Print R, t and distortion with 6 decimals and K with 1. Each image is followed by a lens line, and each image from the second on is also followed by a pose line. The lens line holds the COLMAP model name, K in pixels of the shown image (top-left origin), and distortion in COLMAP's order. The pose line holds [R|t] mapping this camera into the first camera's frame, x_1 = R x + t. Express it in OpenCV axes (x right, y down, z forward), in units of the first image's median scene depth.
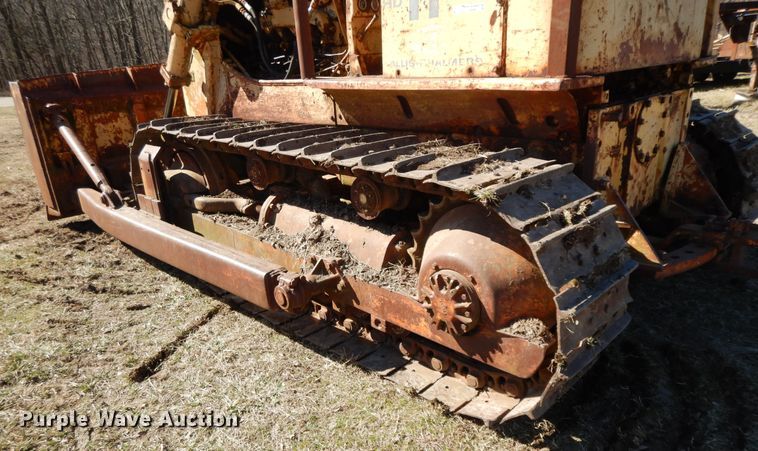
lens RADIAL K [[540.8, 0, 375.6], [0, 540.8, 282.6], [0, 0, 1]] dist [0.003856, 0.003323]
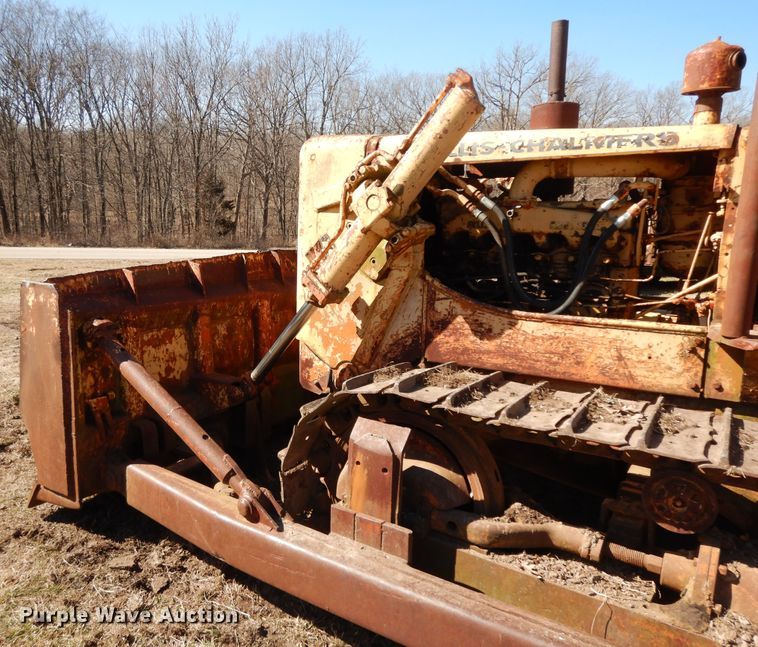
lens RADIAL K [[610.1, 0, 325.9], [0, 610.1, 321.7], [0, 0, 1]] dist [0.007738, 0.002470]
pose [[0.979543, 0.037202, 0.197765, -0.822687], [0.011056, 0.971329, -0.237481, -0.282344], [-0.200930, 0.234809, 0.951048, 0.535946]]
